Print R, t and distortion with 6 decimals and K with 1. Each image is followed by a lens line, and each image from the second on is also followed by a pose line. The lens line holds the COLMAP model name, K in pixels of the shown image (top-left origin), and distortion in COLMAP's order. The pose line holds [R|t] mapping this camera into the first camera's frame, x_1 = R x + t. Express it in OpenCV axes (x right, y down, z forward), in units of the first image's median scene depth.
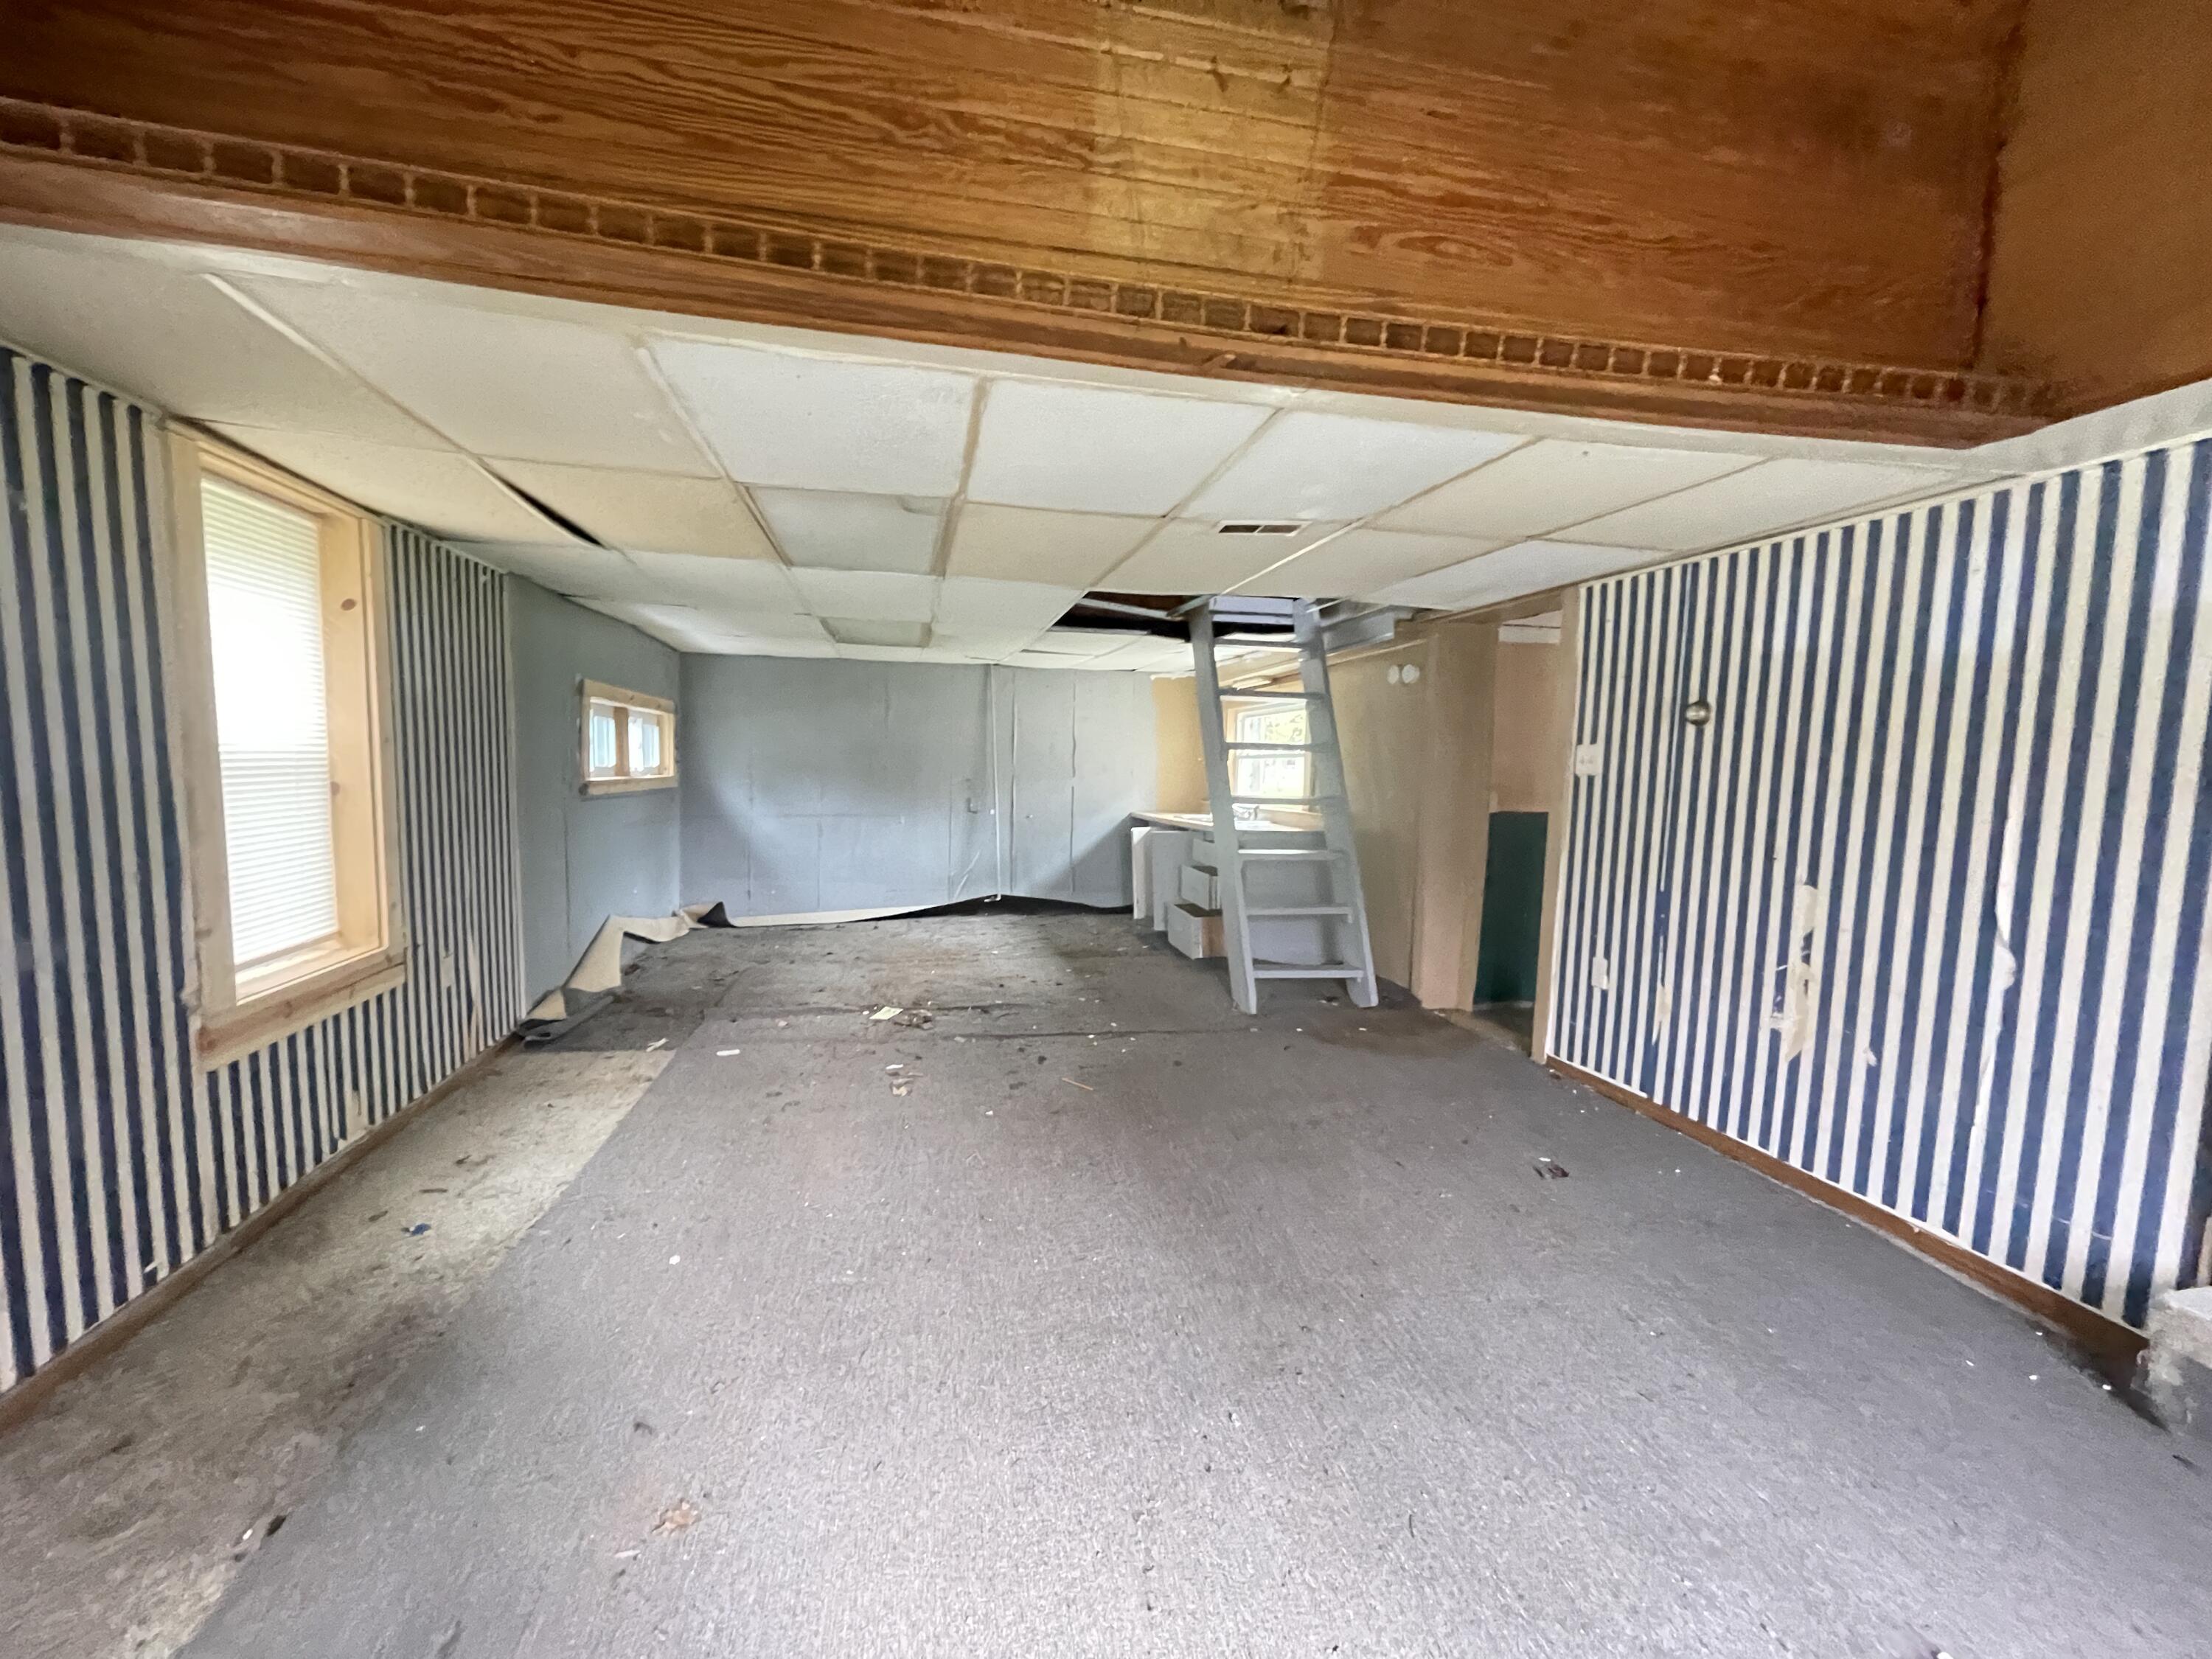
lens RADIAL K [[898.7, 0, 1098.6], [0, 898.7, 833.8], [0, 0, 1]] dist [0.009210, -0.000518]
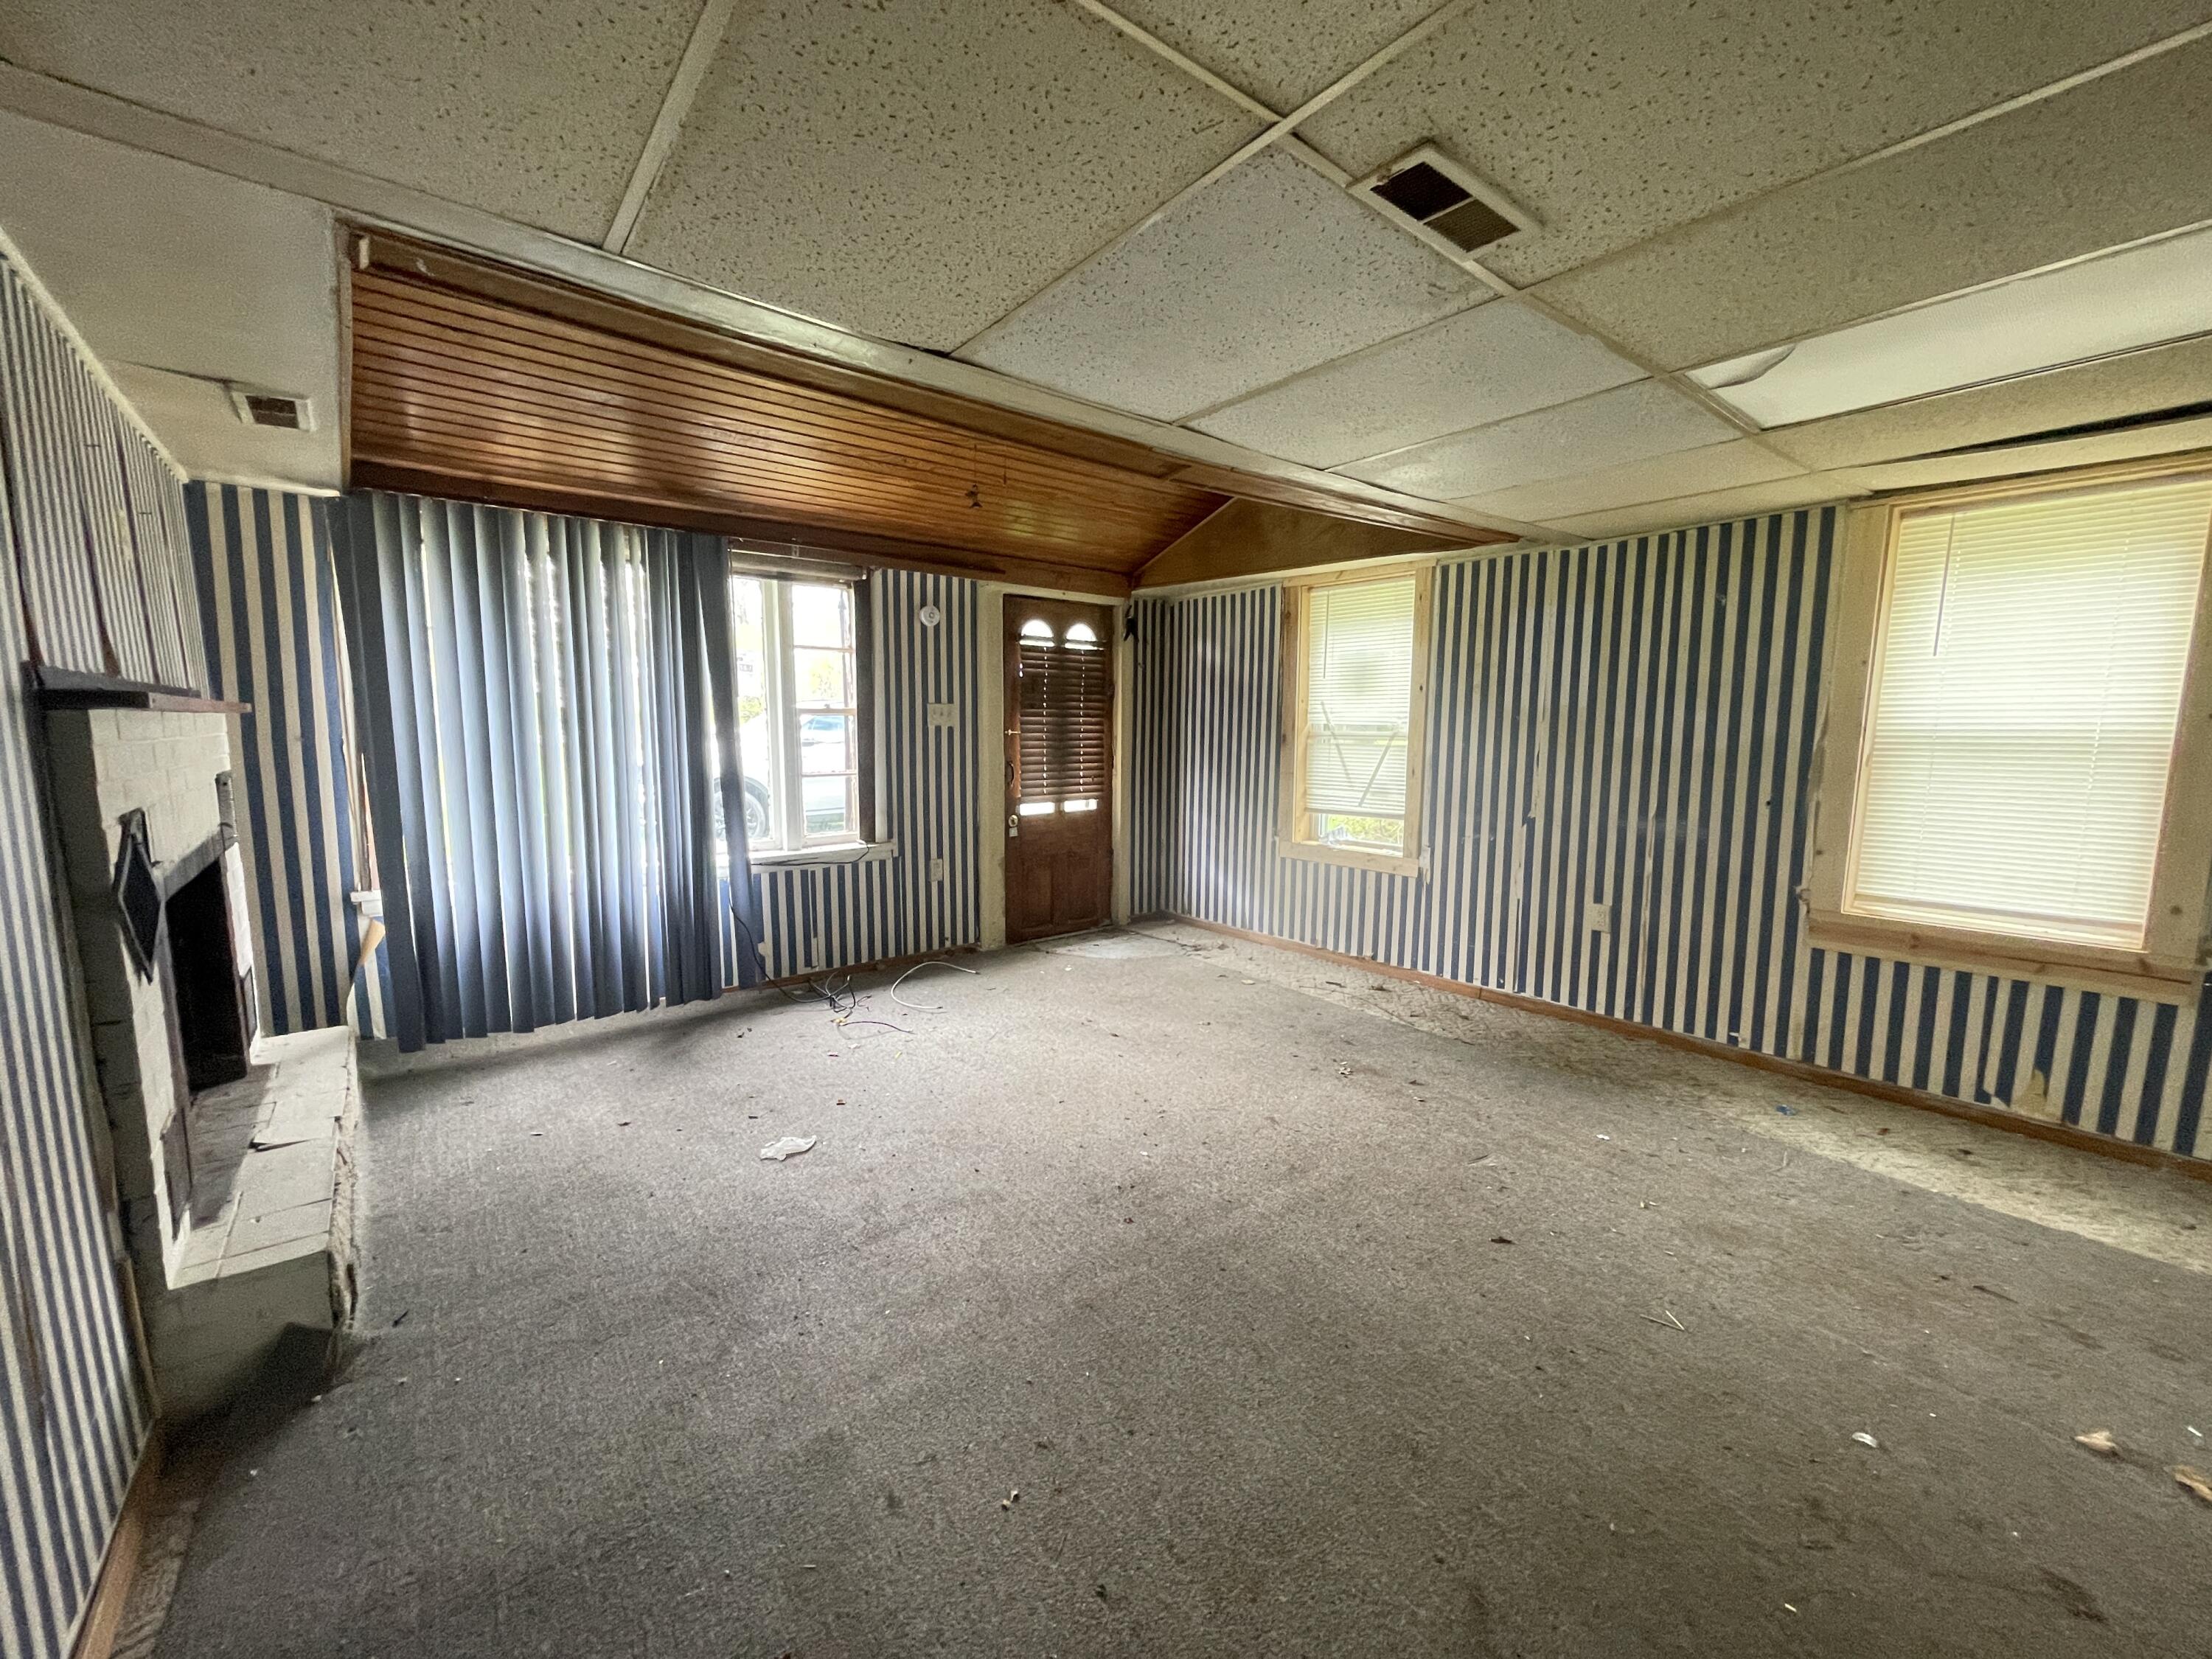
lens RADIAL K [[898.7, 0, 1098.6], [0, 898.7, 833.8], [0, 0, 1]] dist [0.009210, -0.000518]
pose [[-0.899661, 0.032771, -0.435357, 0.611913], [-0.055611, 0.980455, 0.188721, -0.116040], [0.433033, 0.193996, -0.880255, 1.565770]]
